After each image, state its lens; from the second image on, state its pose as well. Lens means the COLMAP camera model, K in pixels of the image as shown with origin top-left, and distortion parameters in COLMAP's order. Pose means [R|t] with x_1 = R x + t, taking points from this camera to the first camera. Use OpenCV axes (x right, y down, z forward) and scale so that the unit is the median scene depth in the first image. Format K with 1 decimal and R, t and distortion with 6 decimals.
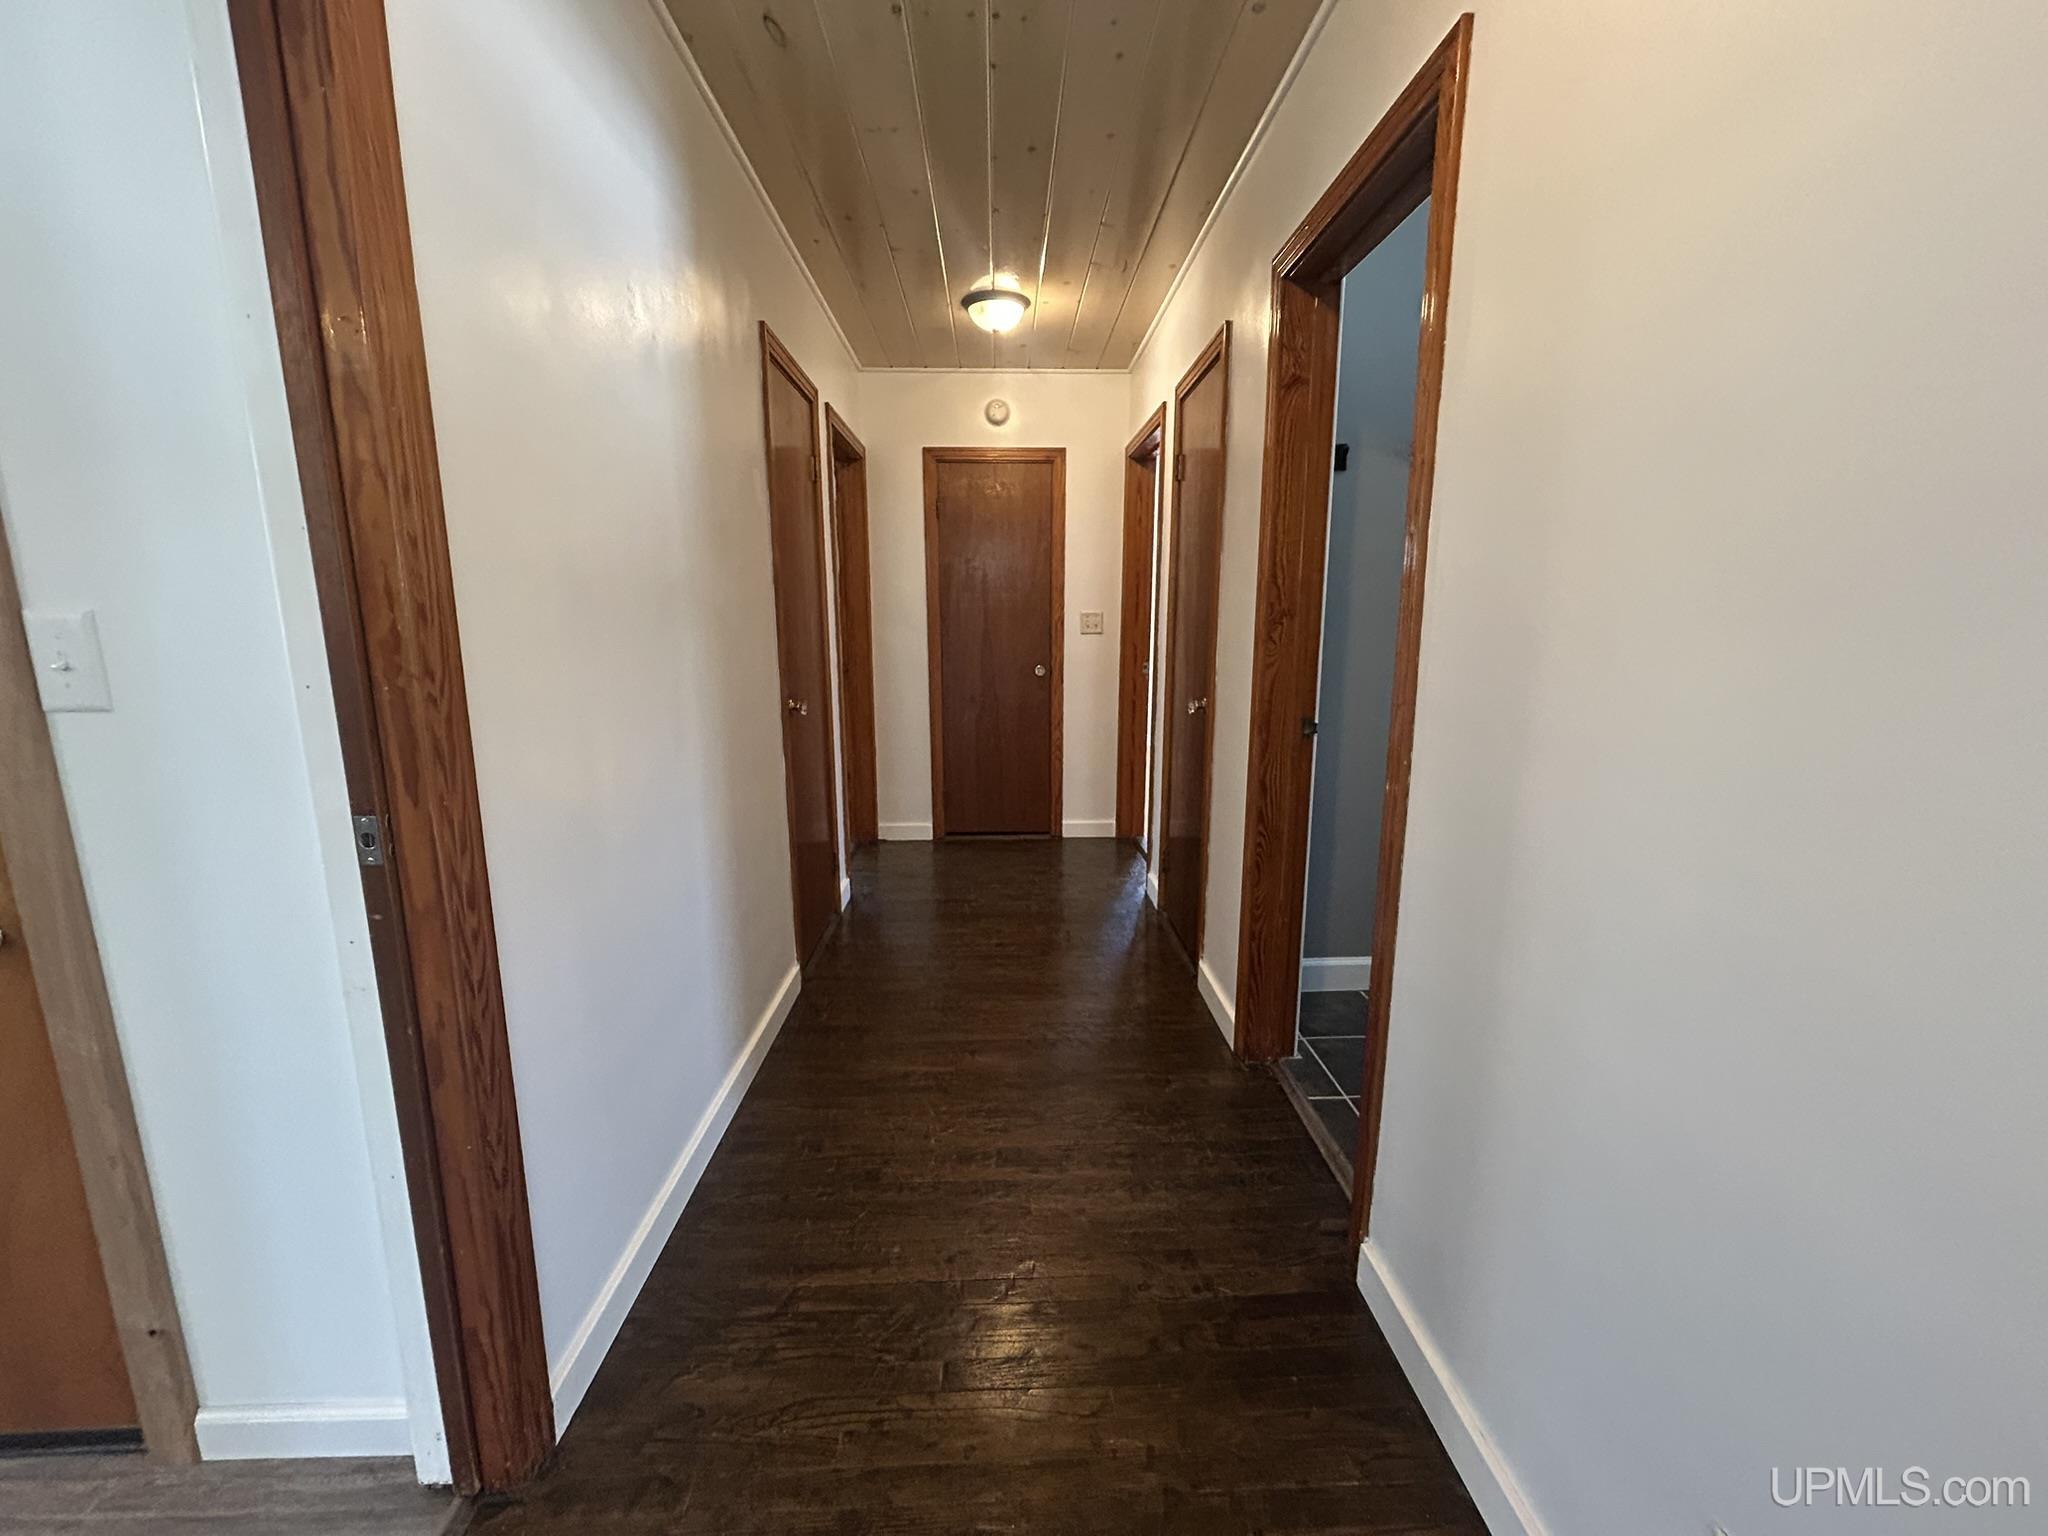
lens RADIAL K [[828.2, 0, 1025.3], [0, 828.2, 768.1], [0, 0, 1]] dist [0.000789, -0.001009]
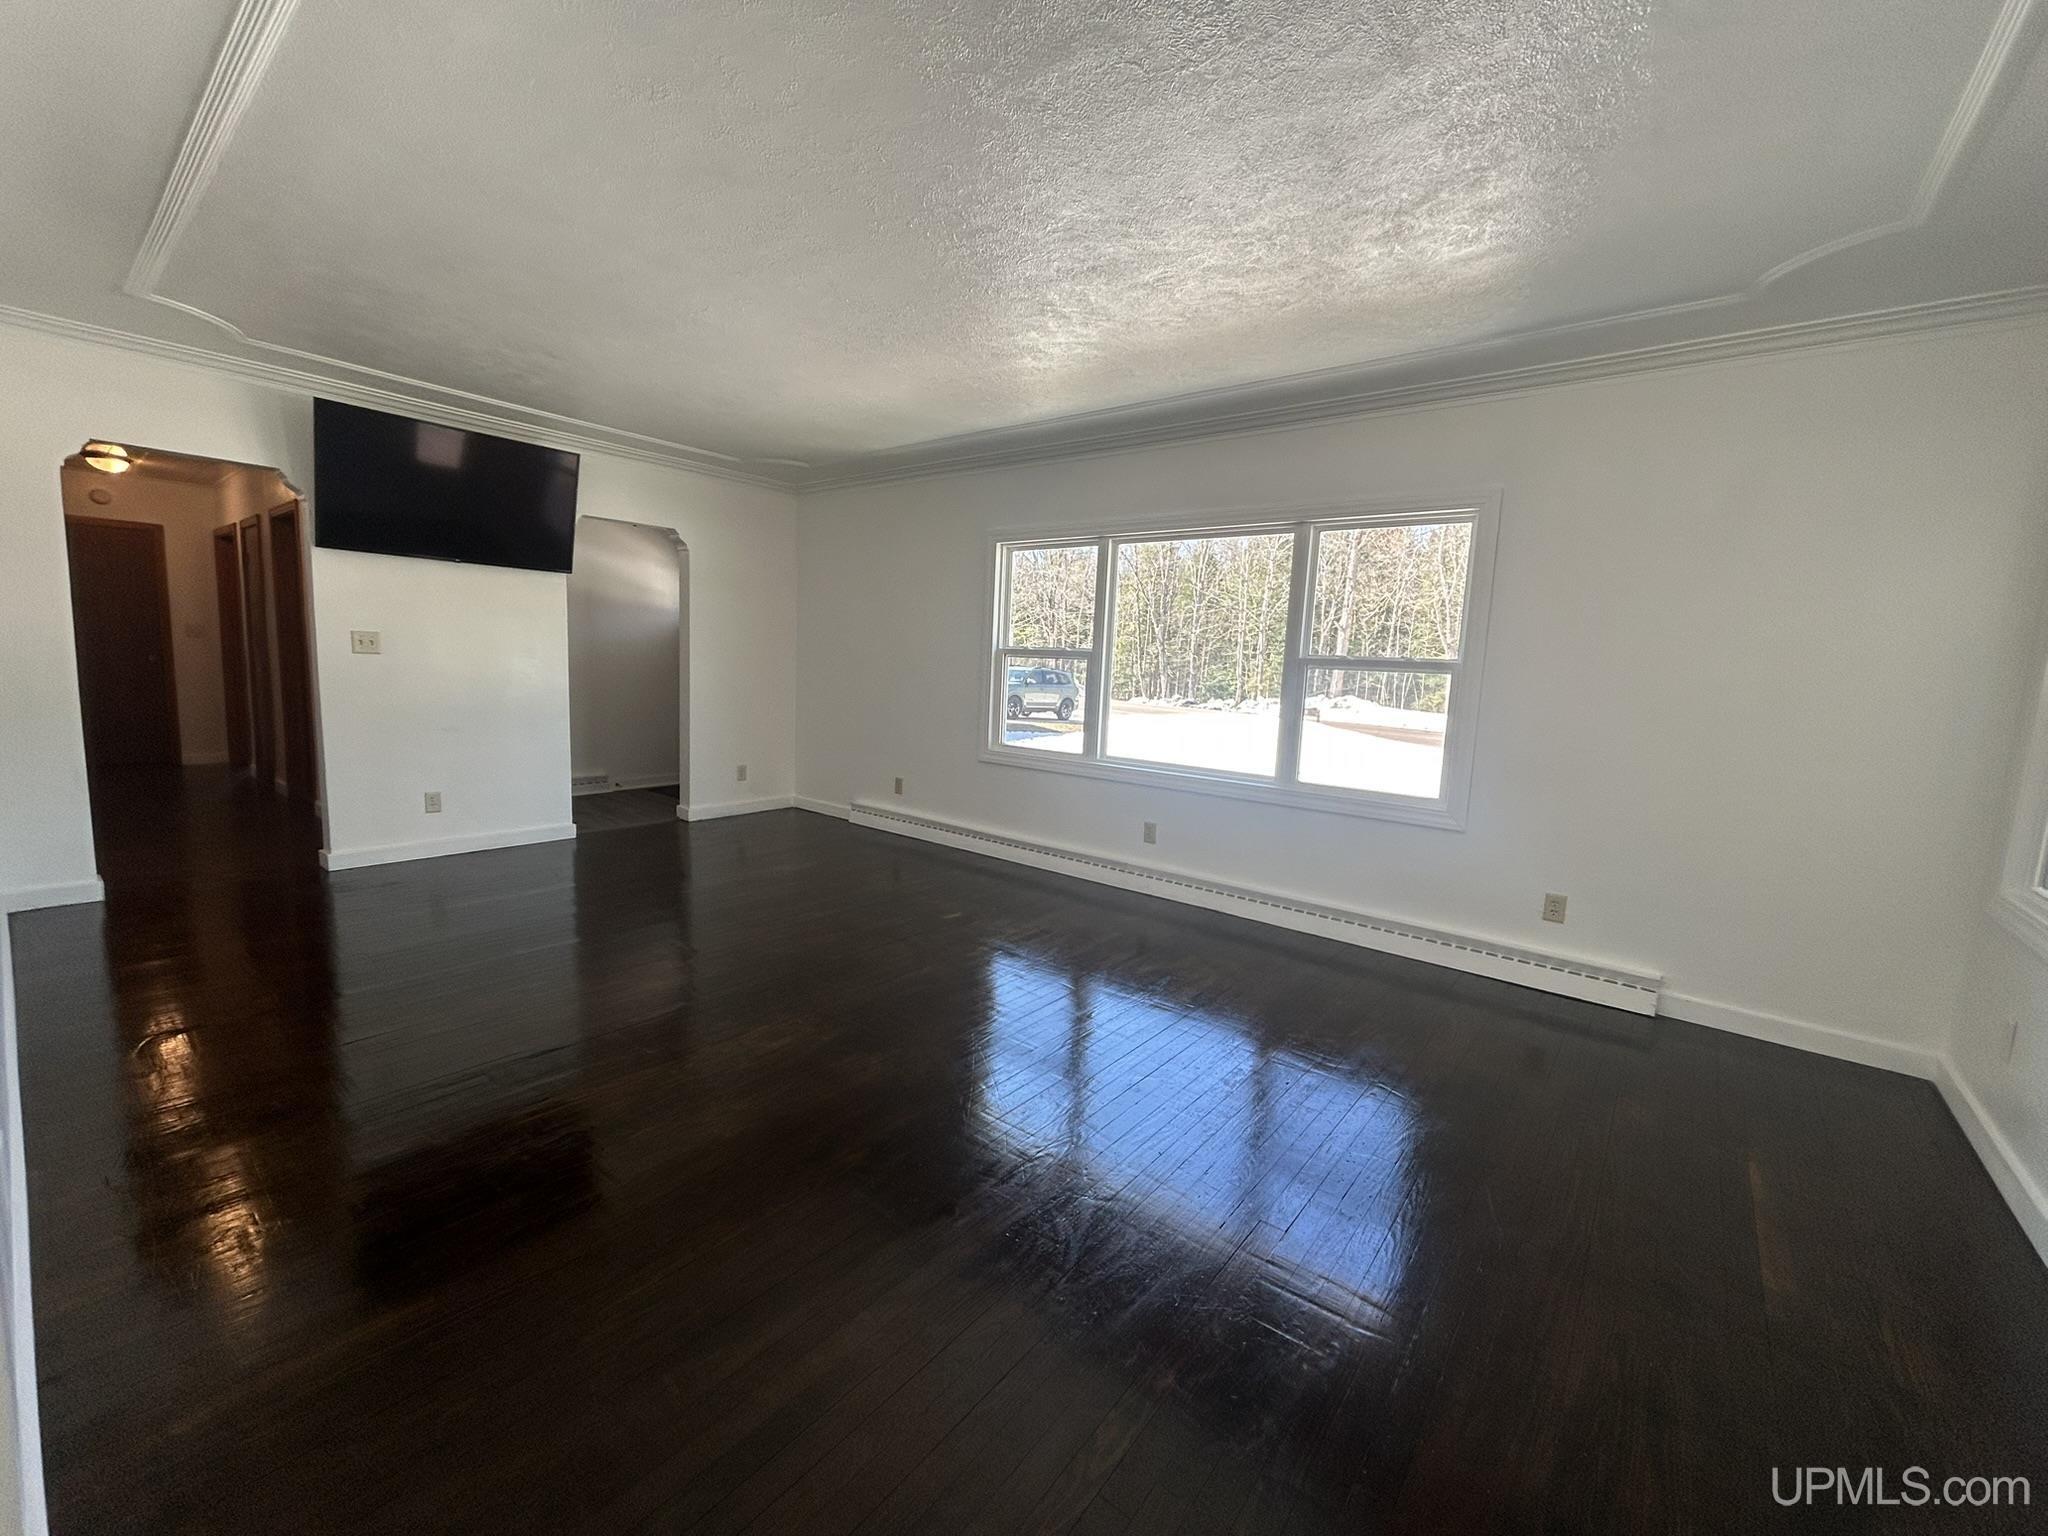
lens RADIAL K [[828.2, 0, 1026.4], [0, 828.2, 760.6], [0, 0, 1]] dist [0.000789, -0.001009]
pose [[0.655169, -0.064831, 0.752696, -0.098343], [0.097674, 0.995218, 0.000702, 0.253512], [-0.749142, 0.073059, 0.658368, -1.375387]]
